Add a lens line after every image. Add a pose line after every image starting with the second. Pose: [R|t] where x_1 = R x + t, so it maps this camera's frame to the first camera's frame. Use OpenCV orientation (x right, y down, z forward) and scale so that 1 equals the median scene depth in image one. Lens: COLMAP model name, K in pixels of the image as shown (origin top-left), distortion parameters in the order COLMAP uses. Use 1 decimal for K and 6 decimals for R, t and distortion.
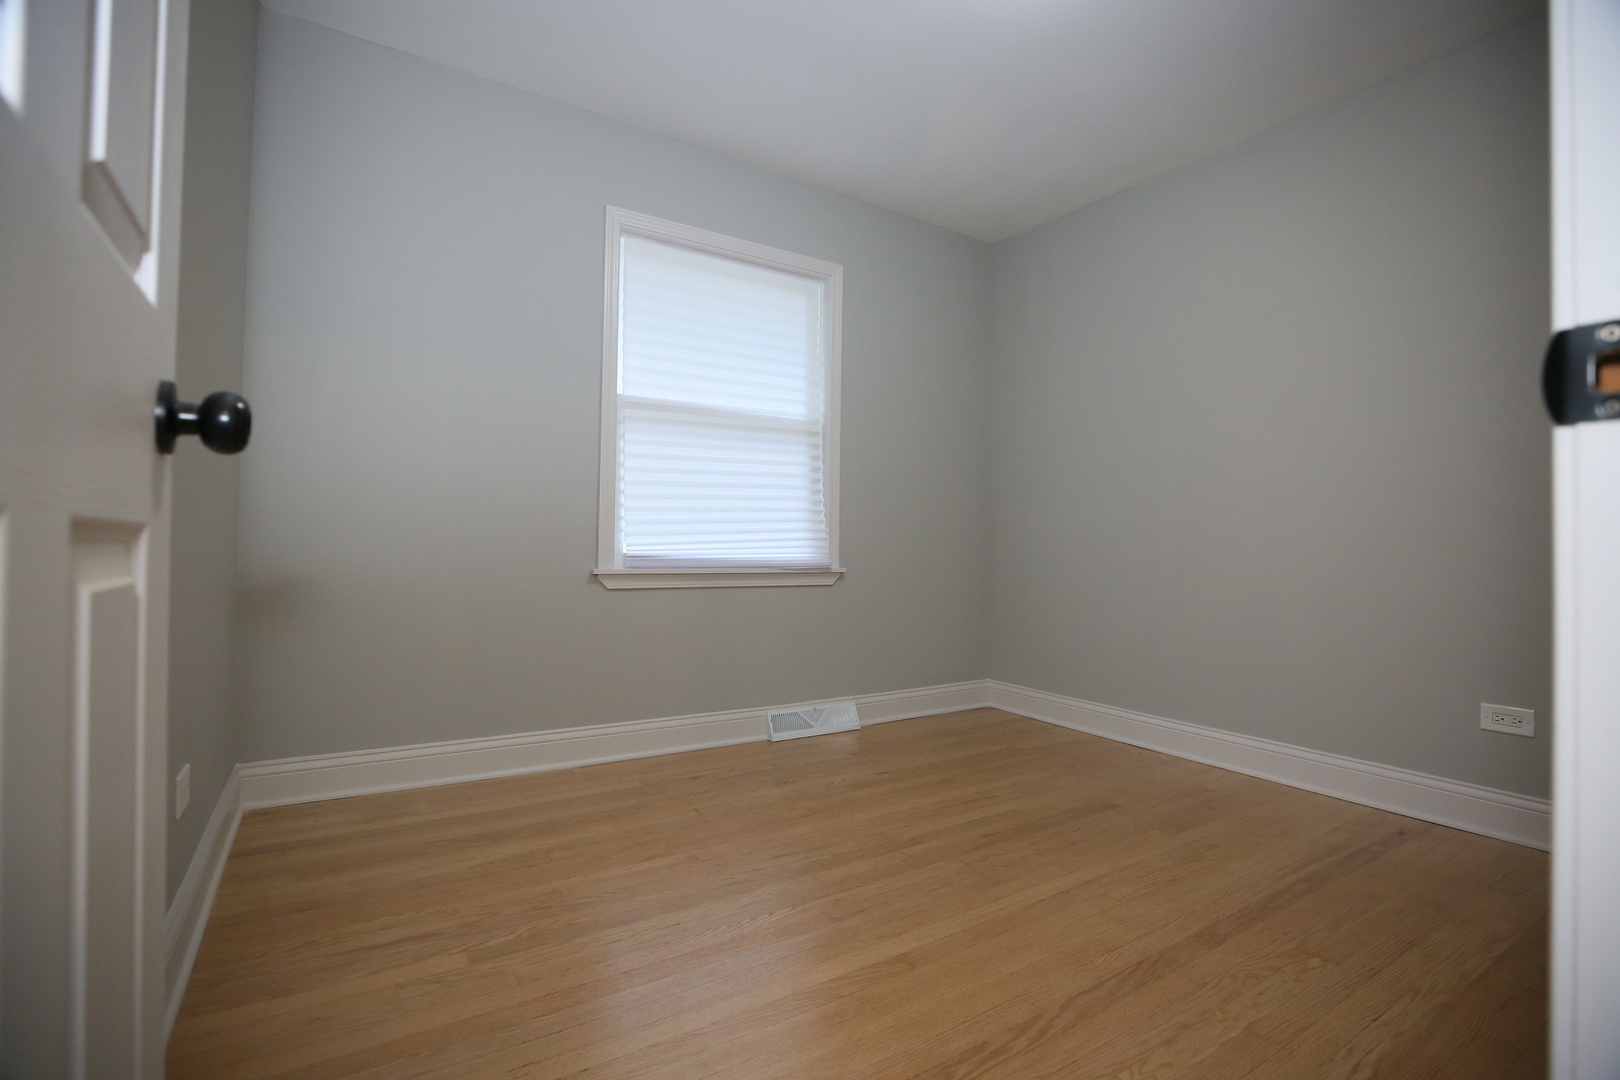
lens RADIAL K [[738.6, 0, 800.6], [0, 738.6, 538.0], [0, 0, 1]] dist [-0.044509, 0.014078]
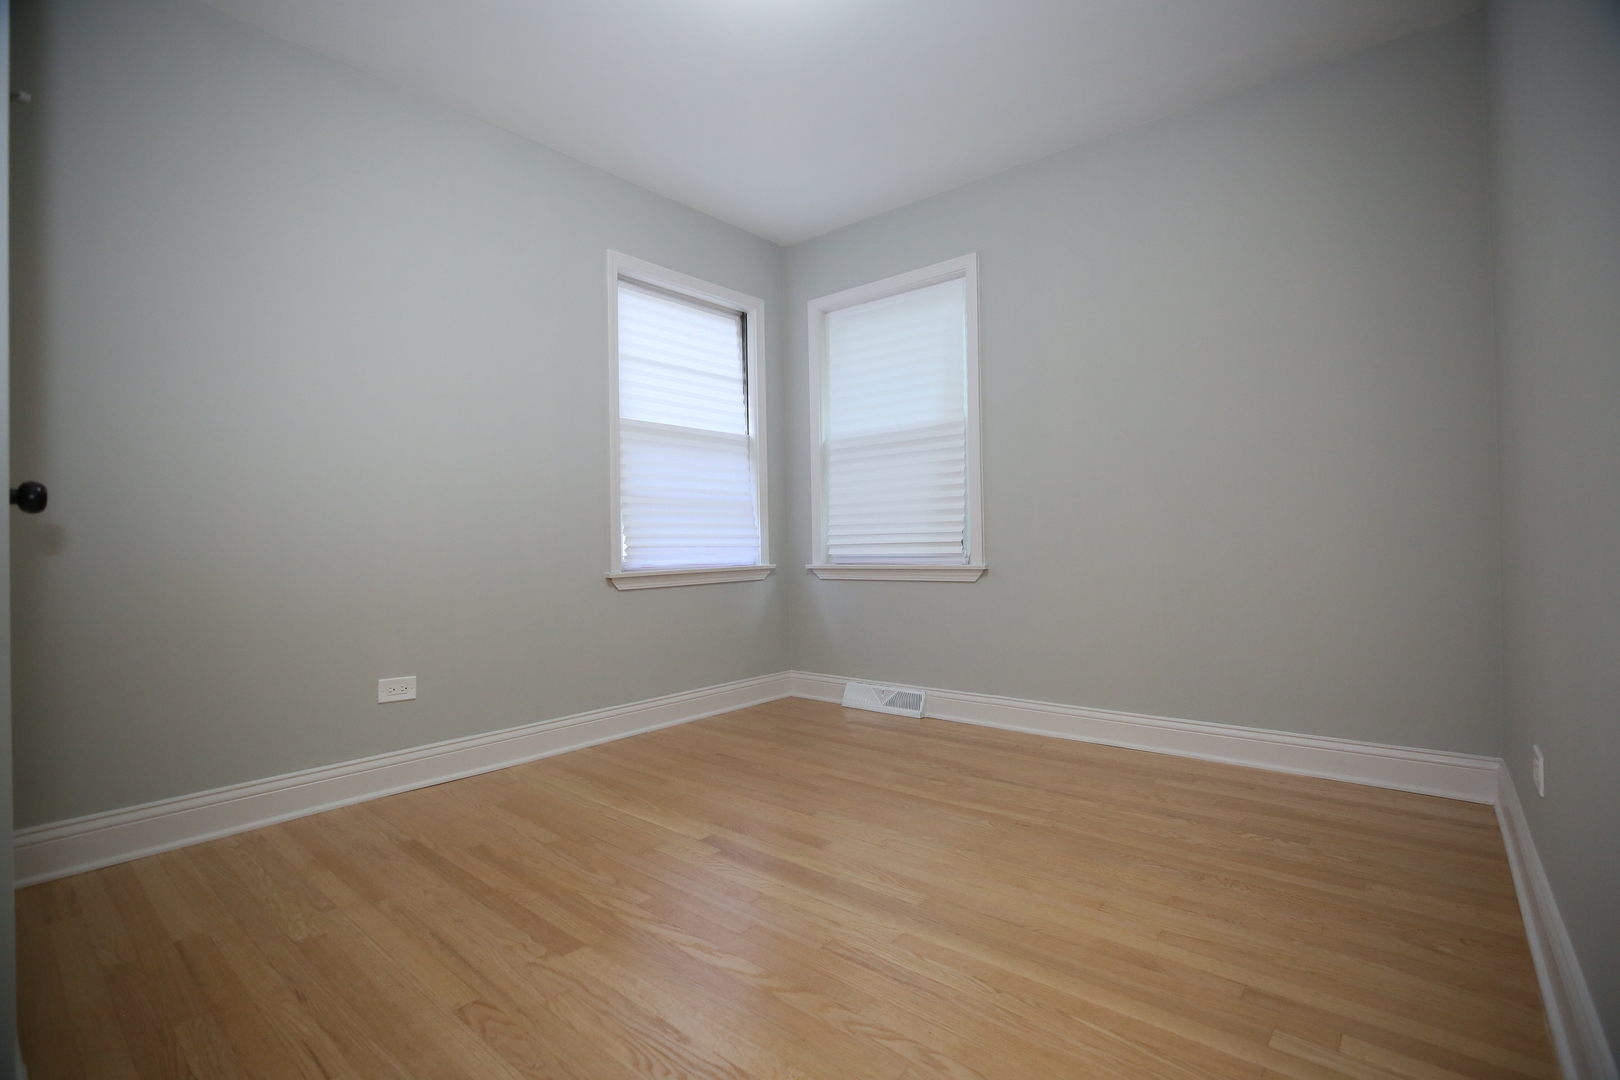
lens RADIAL K [[738.6, 0, 800.6], [0, 738.6, 538.0], [0, 0, 1]] dist [-0.044509, 0.014078]
pose [[0.961133, -0.033312, 0.274067, -0.228957], [0.032826, 0.999441, 0.006361, -0.007038], [-0.274126, 0.002883, 0.961689, -0.123454]]
